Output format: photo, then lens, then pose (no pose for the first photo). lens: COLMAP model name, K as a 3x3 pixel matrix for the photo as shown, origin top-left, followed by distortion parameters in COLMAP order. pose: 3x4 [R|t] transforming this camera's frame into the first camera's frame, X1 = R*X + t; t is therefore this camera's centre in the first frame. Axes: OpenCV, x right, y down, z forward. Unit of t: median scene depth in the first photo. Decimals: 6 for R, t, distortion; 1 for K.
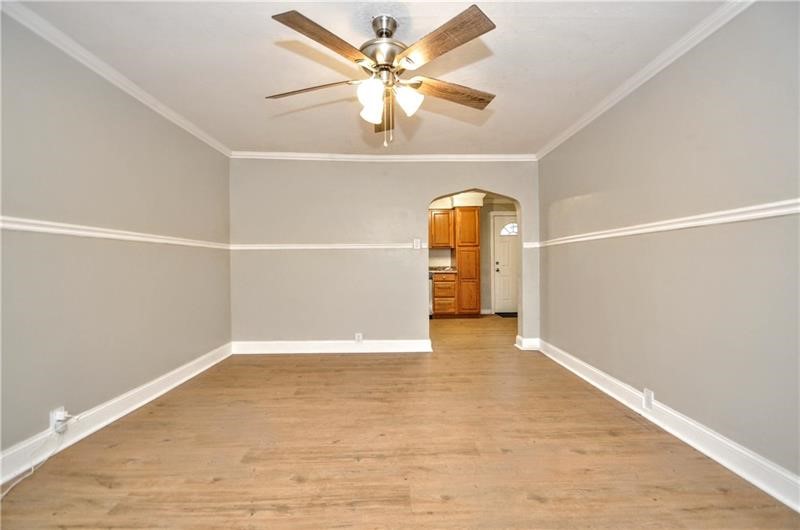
lens RADIAL K [[352.0, 0, 400.0], [0, 352.0, 265.0], [0, 0, 1]] dist [0.001011, -0.000343]
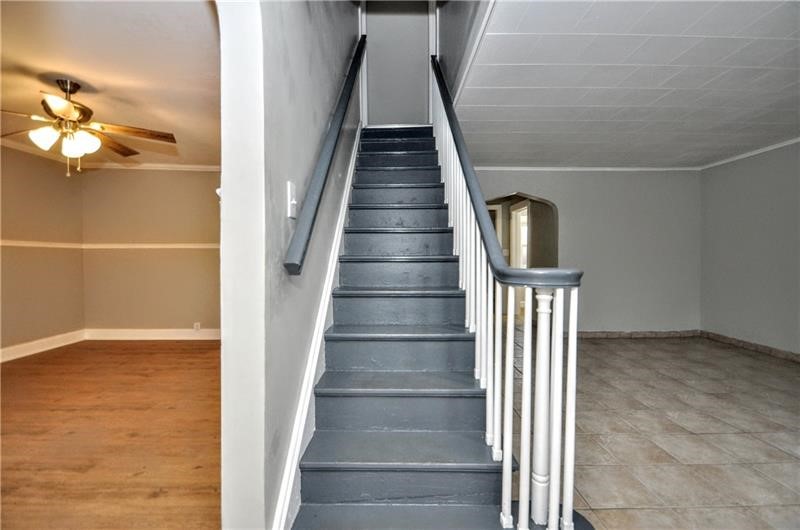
lens RADIAL K [[370.8, 0, 400.0], [0, 370.8, 265.0], [0, 0, 1]] dist [0.001193, -0.000200]
pose [[0.999674, 0.005315, -0.024965, 0.819462], [-0.004713, 0.999698, 0.024112, -0.034671], [0.025086, -0.023987, 0.999397, -0.250424]]
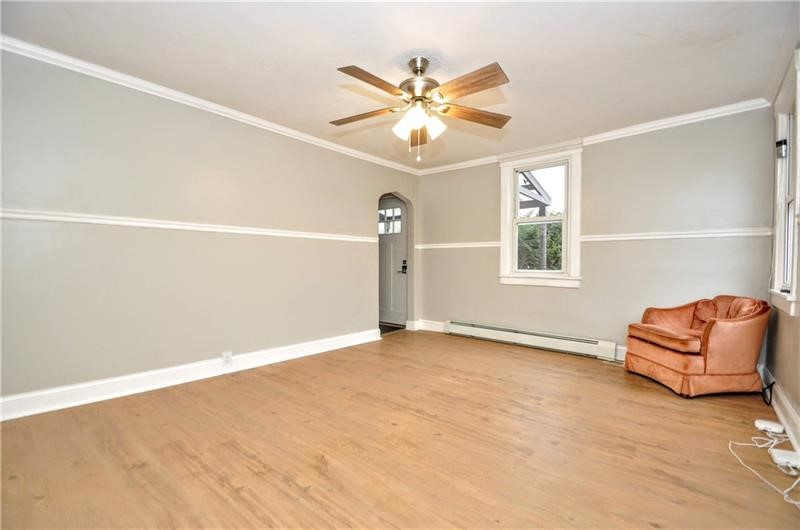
lens RADIAL K [[345.8, 0, 400.0], [0, 345.8, 265.0], [0, 0, 1]] dist [-0.011415, -0.000401]
pose [[-0.743882, 0.000826, 0.668311, -0.531918], [0.002555, 0.999995, 0.001608, 0.025716], [-0.668306, 0.002903, -0.743881, 1.279534]]
